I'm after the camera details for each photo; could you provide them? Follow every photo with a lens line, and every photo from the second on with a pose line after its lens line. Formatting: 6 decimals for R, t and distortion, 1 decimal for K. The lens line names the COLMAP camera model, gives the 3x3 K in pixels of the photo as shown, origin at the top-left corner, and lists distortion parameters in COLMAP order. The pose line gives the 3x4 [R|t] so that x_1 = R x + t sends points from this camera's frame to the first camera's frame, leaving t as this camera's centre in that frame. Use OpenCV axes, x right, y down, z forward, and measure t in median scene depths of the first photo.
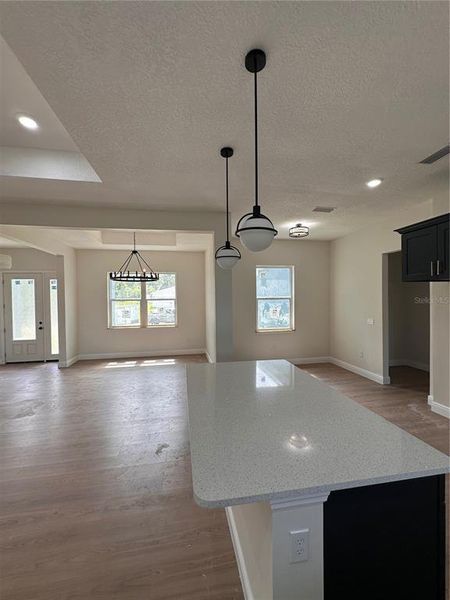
lens RADIAL K [[251.5, 0, 225.9], [0, 251.5, 301.0], [0, 0, 1]] dist [0.000773, 0.000607]
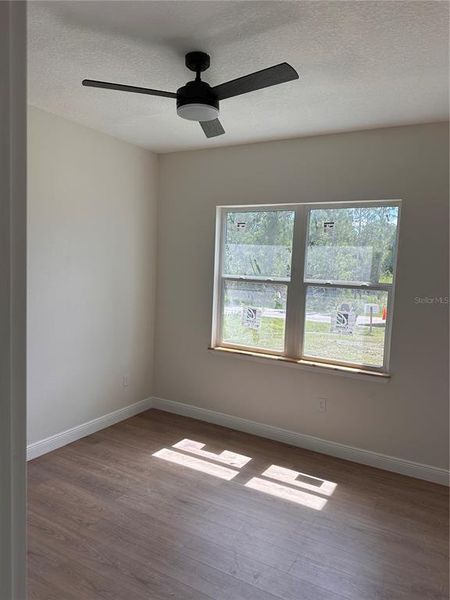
lens RADIAL K [[427.4, 0, 221.2], [0, 427.4, 301.8], [0, 0, 1]] dist [-0.000820, 0.005902]
pose [[0.757336, 0.102643, -0.644909, -0.027299], [-0.061661, 0.994398, 0.085857, -0.031076], [0.650108, -0.025257, 0.759422, 0.604962]]
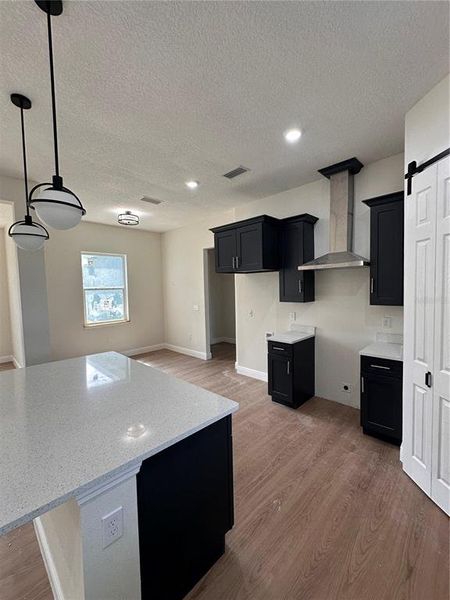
lens RADIAL K [[251.5, 0, 224.5], [0, 251.5, 300.9], [0, 0, 1]] dist [0.000773, 0.000607]
pose [[0.817877, -0.038251, 0.574120, 0.019381], [0.018787, 0.999031, 0.039798, 0.006306], [-0.575086, -0.021763, 0.817803, -0.010889]]
